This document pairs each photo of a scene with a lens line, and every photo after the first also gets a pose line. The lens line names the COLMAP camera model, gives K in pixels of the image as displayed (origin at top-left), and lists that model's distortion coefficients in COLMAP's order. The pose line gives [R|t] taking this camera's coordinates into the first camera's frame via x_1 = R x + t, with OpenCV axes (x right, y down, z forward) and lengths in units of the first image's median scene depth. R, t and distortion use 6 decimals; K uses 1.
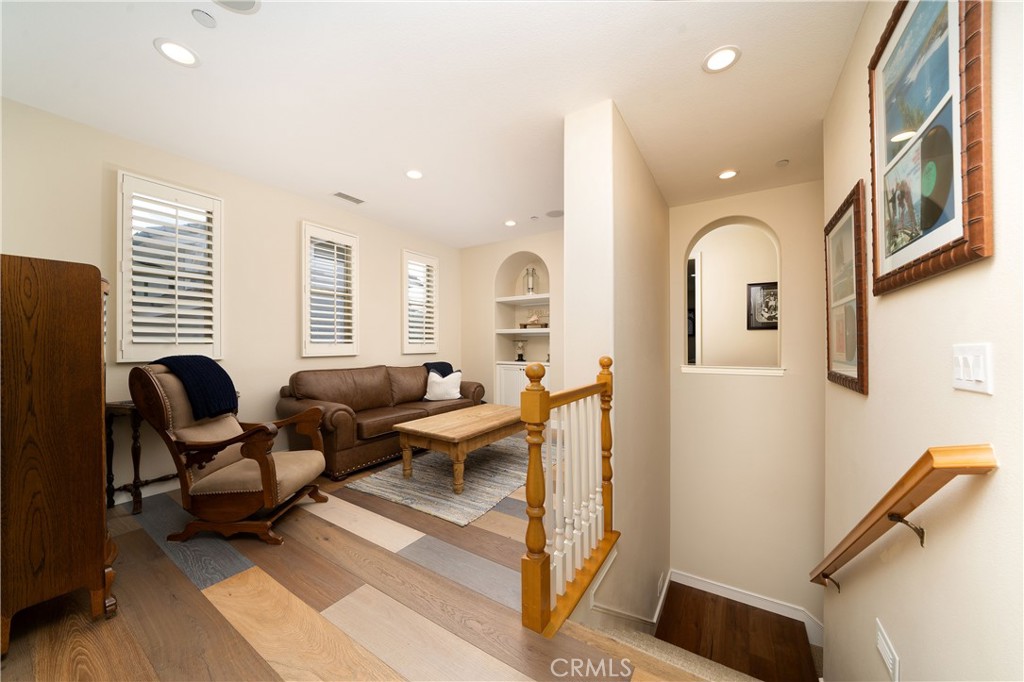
lens RADIAL K [[353.2, 0, 509.2], [0, 353.2, 343.0], [0, 0, 1]] dist [-0.000188, -0.000012]
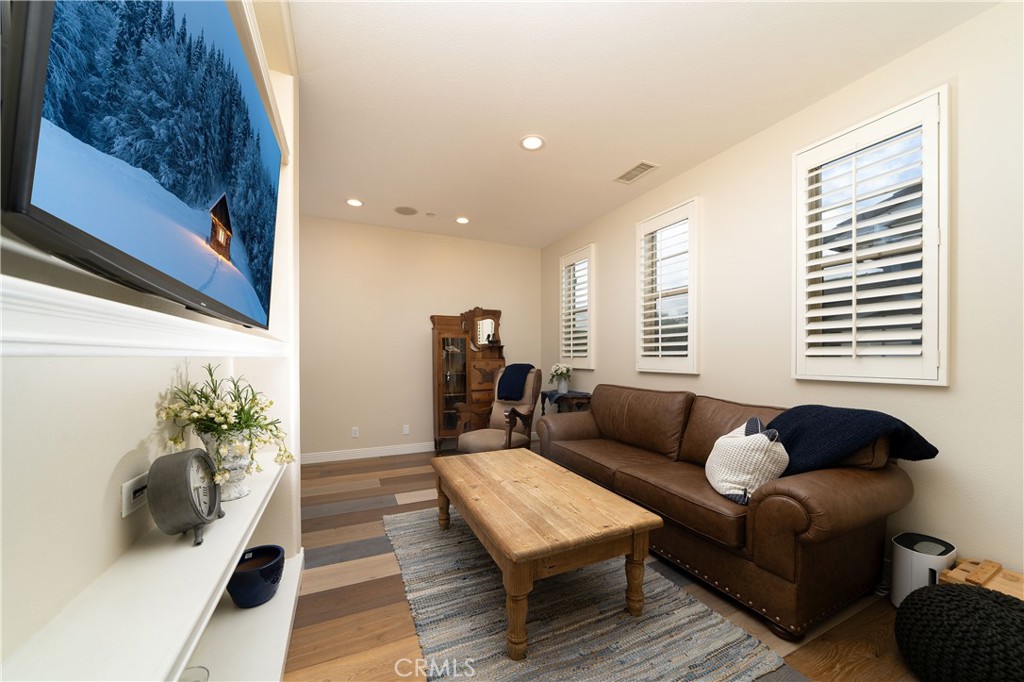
lens RADIAL K [[353.2, 0, 495.0], [0, 353.2, 358.6], [0, 0, 1]] dist [-0.000188, -0.000012]
pose [[-0.558338, 0.009945, -0.829554, 0.398414], [0.011163, 0.999928, 0.004475, -0.002437], [0.829538, -0.006762, -0.558409, 1.244688]]
